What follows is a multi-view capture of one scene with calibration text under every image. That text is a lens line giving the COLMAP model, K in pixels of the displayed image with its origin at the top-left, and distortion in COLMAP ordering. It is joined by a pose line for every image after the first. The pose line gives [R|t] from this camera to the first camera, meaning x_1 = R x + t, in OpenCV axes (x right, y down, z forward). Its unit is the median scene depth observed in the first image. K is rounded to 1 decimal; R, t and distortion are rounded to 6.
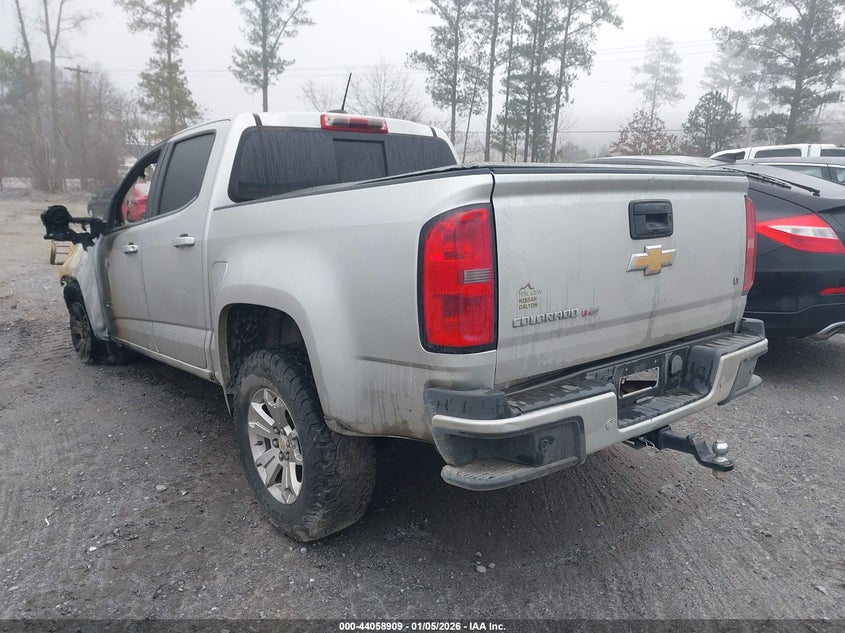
lens RADIAL K [[760.8, 0, 422.5], [0, 760.8, 316.5], [0, 0, 1]] dist [0.006057, 0.002160]
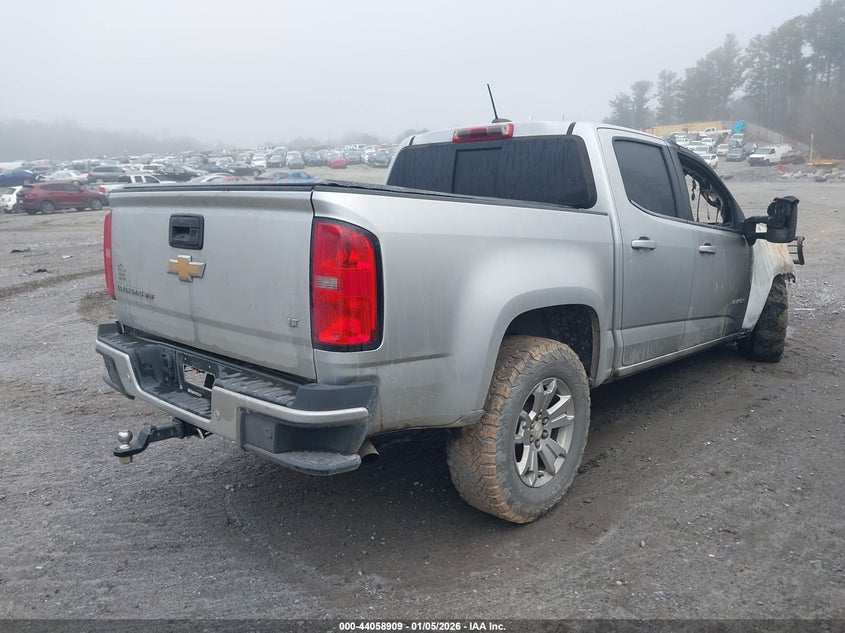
lens RADIAL K [[760.8, 0, 422.5], [0, 760.8, 316.5], [0, 0, 1]] dist [0.006057, 0.002160]
pose [[0.008710, 0.174020, -0.984704, 1.374470], [-0.150707, 0.973721, 0.170746, -0.241020], [0.988540, 0.146915, 0.034707, 1.278845]]
